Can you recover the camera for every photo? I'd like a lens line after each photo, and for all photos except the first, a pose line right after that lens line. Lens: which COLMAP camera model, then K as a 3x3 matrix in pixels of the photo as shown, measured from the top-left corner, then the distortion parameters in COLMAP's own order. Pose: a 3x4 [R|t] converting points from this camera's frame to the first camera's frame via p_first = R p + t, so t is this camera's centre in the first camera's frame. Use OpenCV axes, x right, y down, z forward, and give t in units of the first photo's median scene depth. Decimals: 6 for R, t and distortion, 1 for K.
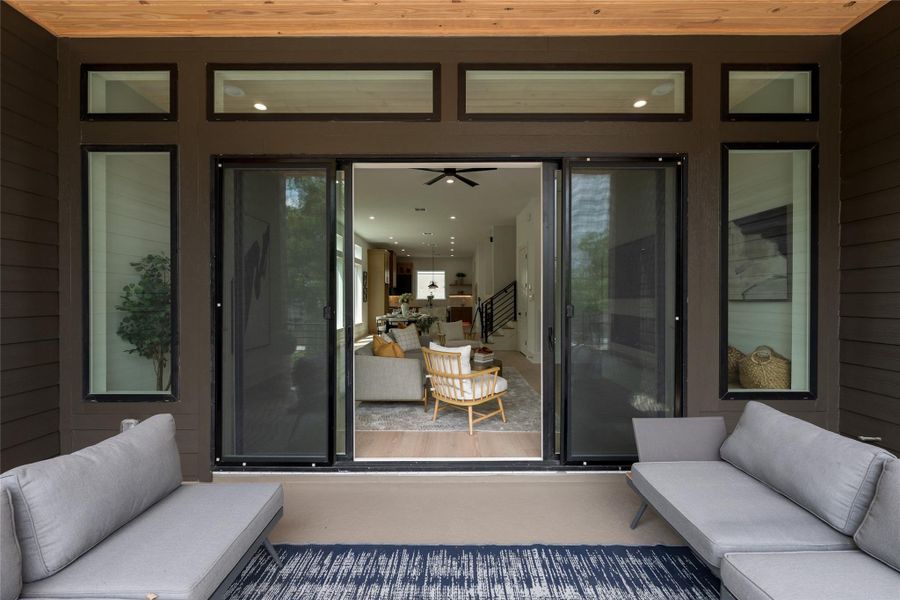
lens RADIAL K [[355.7, 0, 448.0], [0, 355.7, 300.3], [0, 0, 1]] dist [0.000511, -0.000062]
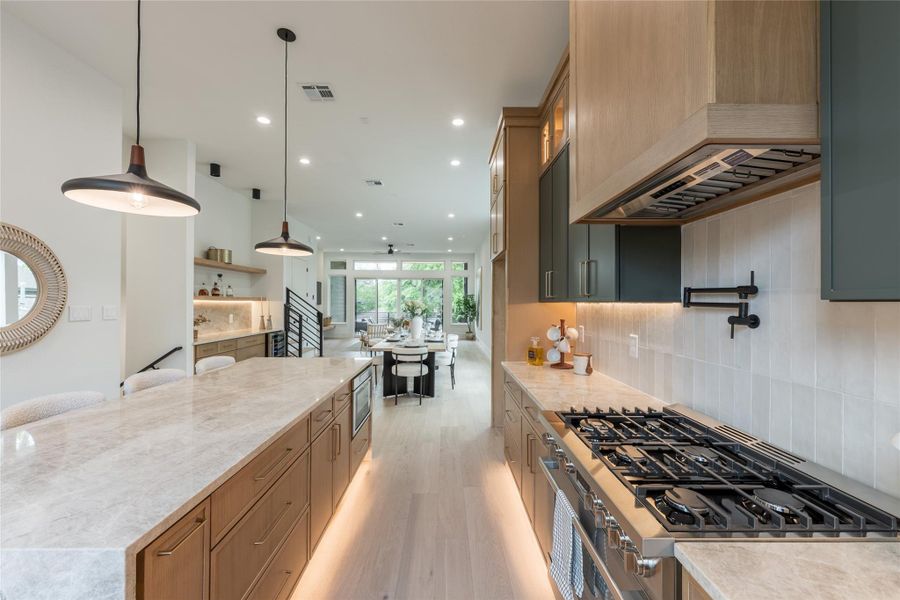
lens RADIAL K [[355.7, 0, 448.0], [0, 355.7, 300.3], [0, 0, 1]] dist [0.000511, -0.000062]
pose [[-0.999919, -0.003809, -0.012121, -0.623103], [-0.003819, 0.999992, 0.000795, -0.076101], [0.012118, 0.000842, -0.999926, 5.996367]]
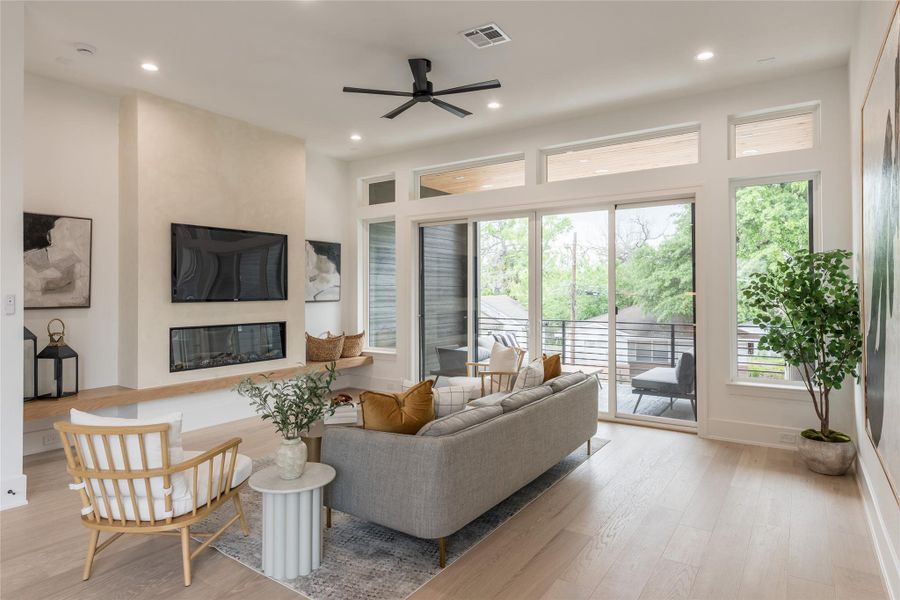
lens RADIAL K [[507.2, 0, 460.1], [0, 507.2, 287.3], [0, 0, 1]] dist [0.001733, 0.000382]
pose [[-0.833997, 0.007448, 0.551719, -0.911076], [0.005738, 0.999972, -0.004825, -0.052746], [-0.551739, -0.000858, -0.834016, 2.959154]]
